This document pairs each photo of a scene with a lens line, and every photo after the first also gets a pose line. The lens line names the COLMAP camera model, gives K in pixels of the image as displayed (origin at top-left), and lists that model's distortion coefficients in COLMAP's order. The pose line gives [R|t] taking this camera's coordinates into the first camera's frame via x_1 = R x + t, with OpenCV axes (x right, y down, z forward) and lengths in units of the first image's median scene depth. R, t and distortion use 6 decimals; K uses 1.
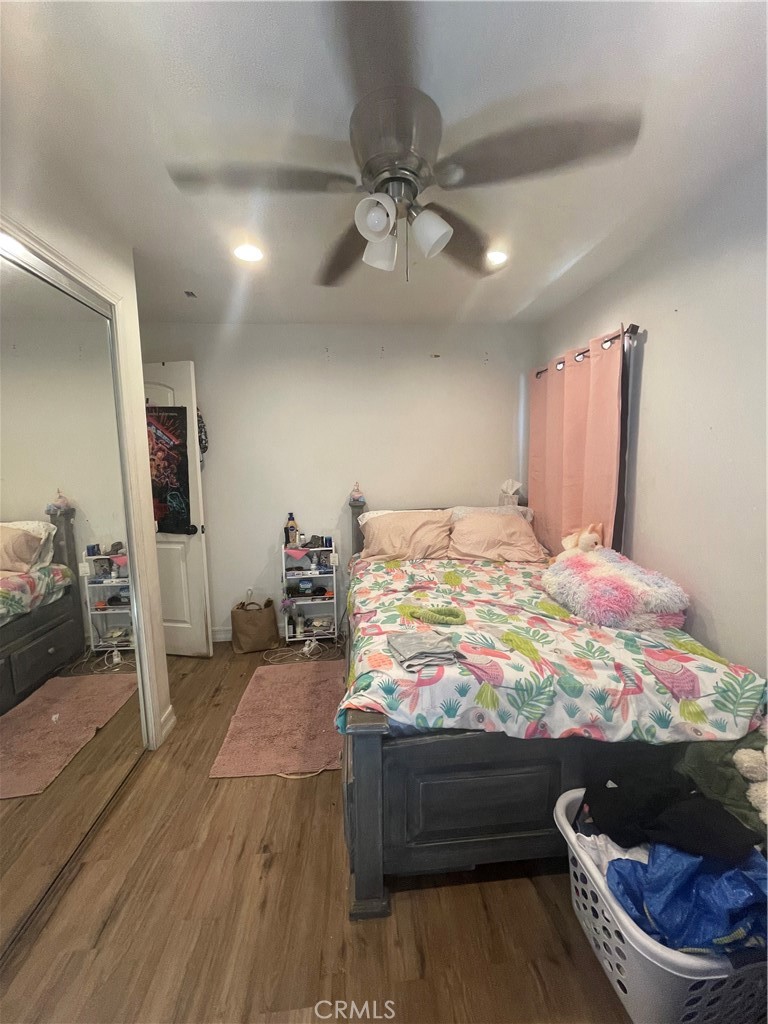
lens RADIAL K [[417.5, 0, 385.2], [0, 417.5, 513.6], [0, 0, 1]] dist [-0.000471, -0.000376]
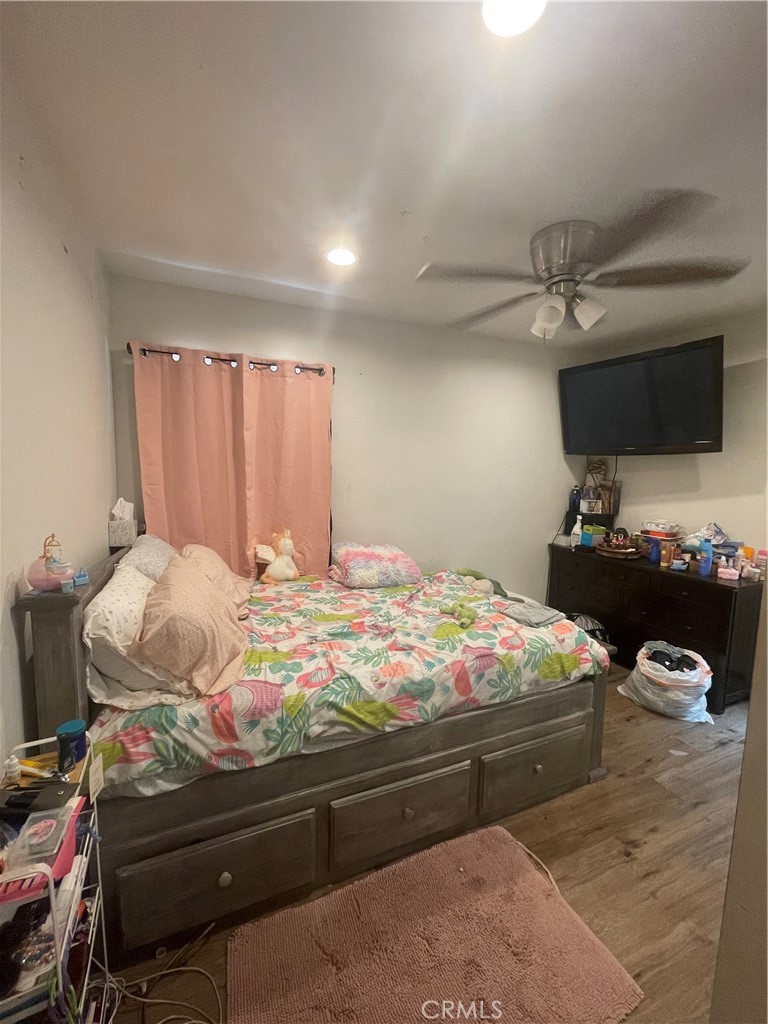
lens RADIAL K [[417.5, 0, 384.6], [0, 417.5, 511.4], [0, 0, 1]] dist [-0.000471, -0.000376]
pose [[-0.323059, -0.095854, 0.941512, -0.794430], [0.095997, 0.986407, 0.133364, -0.190080], [-0.941497, 0.133467, -0.309466, 1.429946]]
